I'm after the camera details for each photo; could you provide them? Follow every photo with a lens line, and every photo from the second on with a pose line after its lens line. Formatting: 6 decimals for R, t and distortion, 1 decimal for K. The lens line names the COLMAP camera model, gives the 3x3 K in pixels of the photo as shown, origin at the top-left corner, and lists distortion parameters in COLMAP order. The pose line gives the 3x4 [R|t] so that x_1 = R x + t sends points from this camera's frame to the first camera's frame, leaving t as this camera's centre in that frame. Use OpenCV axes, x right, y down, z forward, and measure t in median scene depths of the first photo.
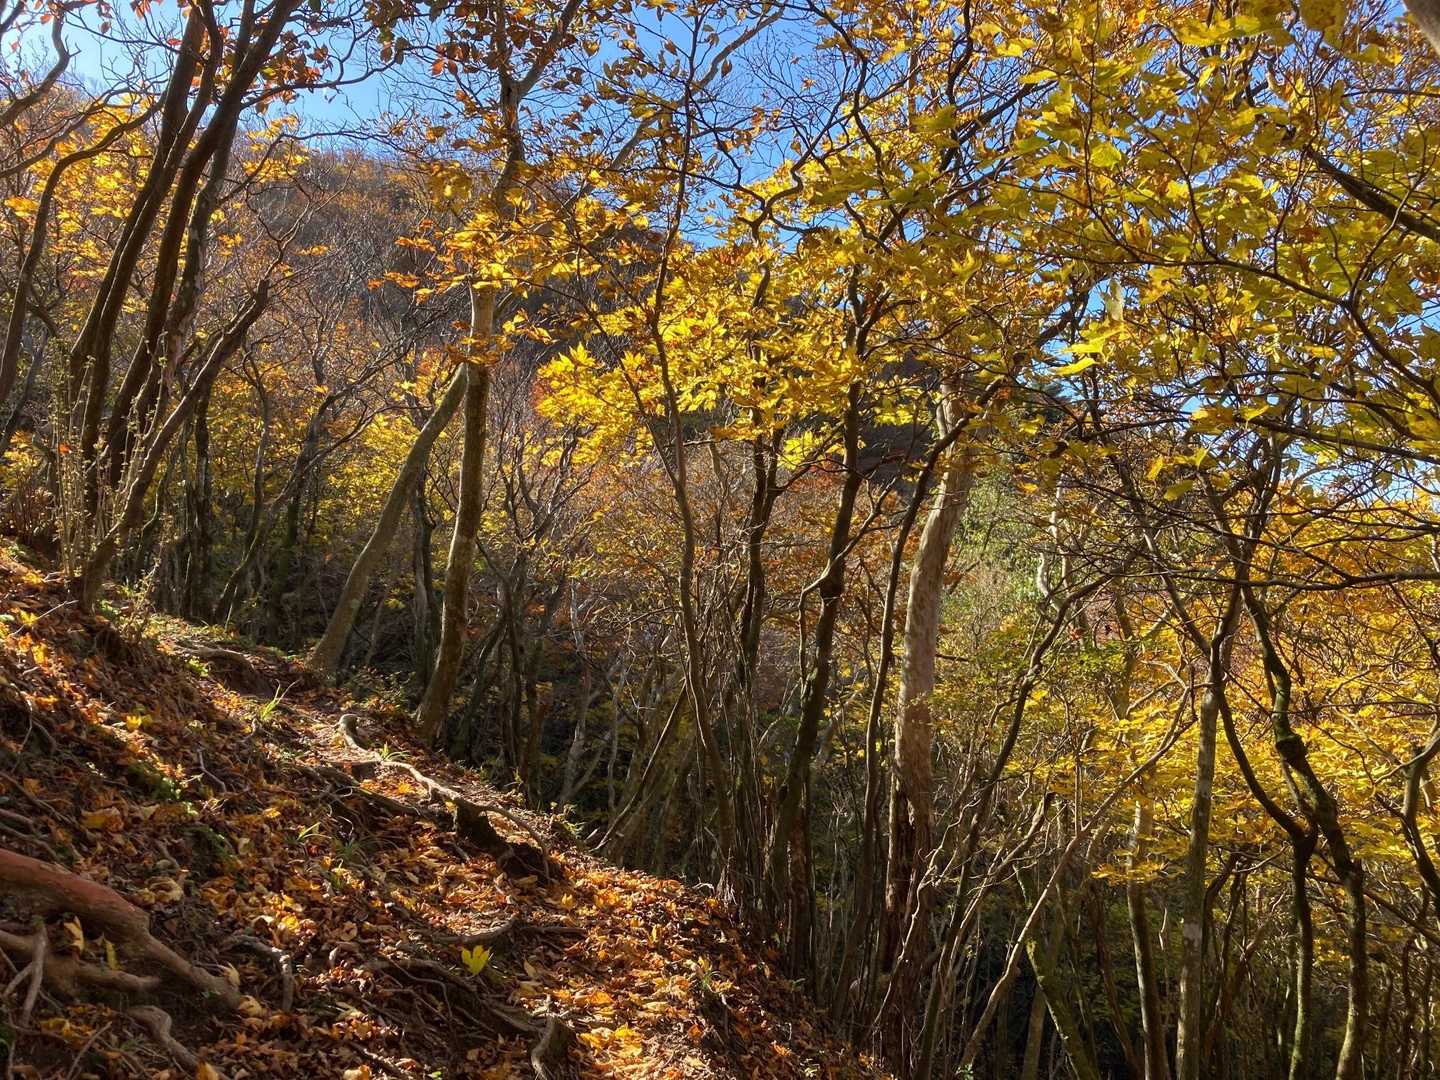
lens RADIAL K [[888.0, 0, 681.0], [0, 888.0, 537.5], [0, 0, 1]] dist [0.024015, -0.000536]
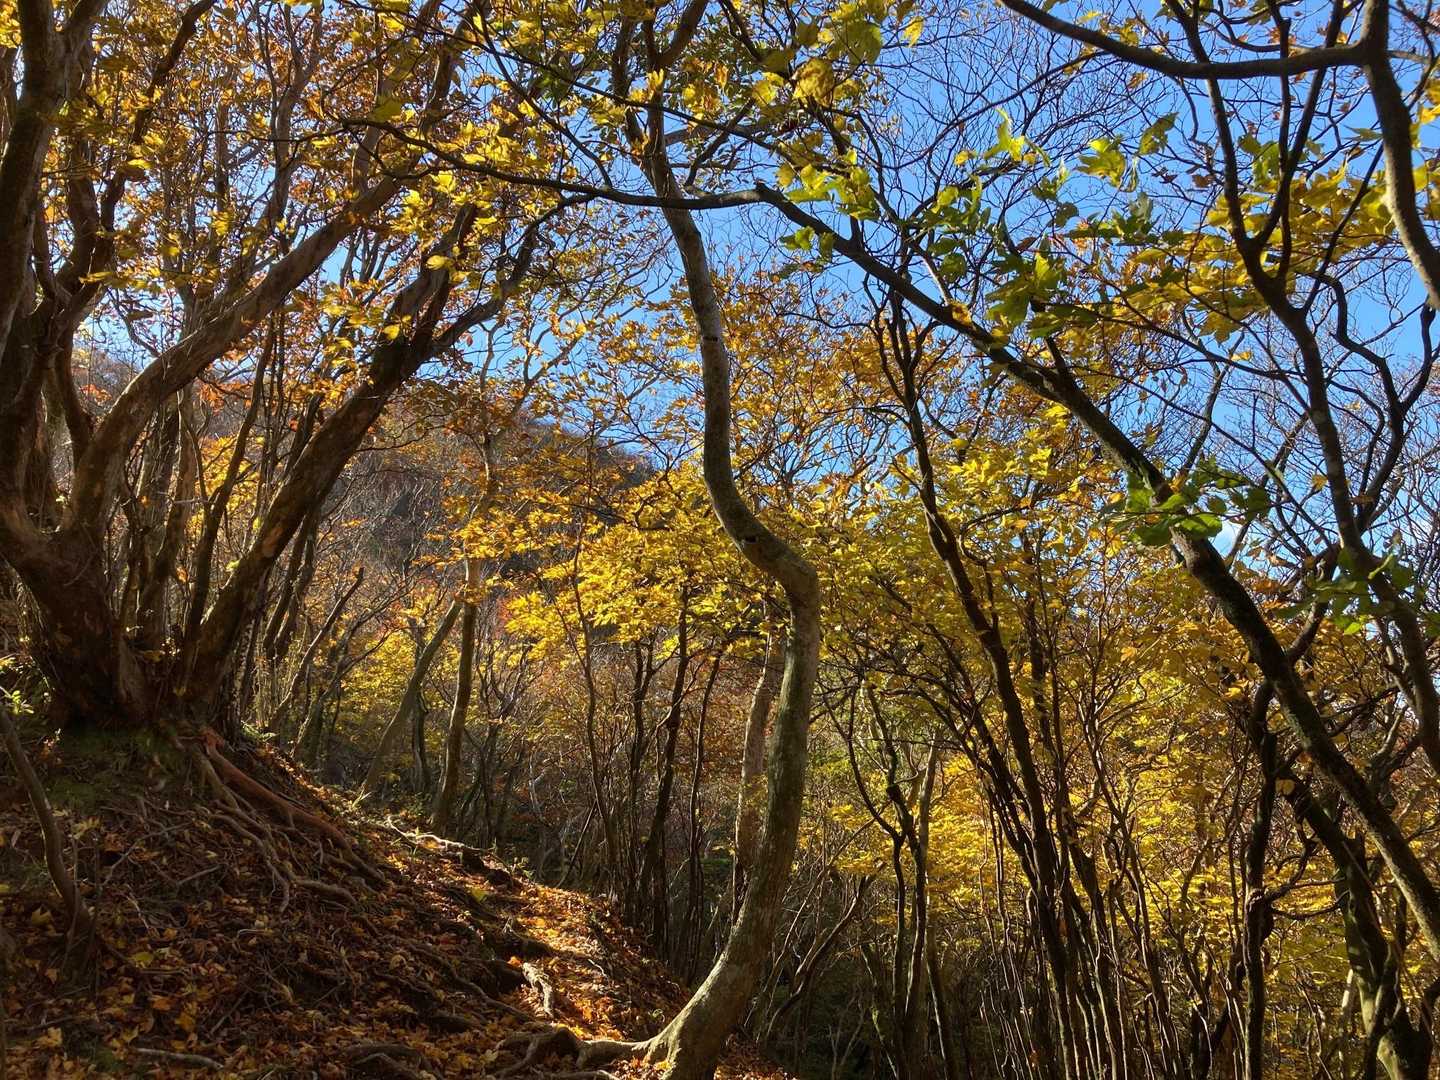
lens RADIAL K [[888.0, 0, 681.0], [0, 888.0, 537.5], [0, 0, 1]] dist [0.024015, -0.000536]
pose [[0.998420, -0.032896, 0.045557, 0.090427], [0.042277, 0.973821, -0.223349, 0.071979], [-0.037018, 0.224922, 0.973673, -0.638494]]
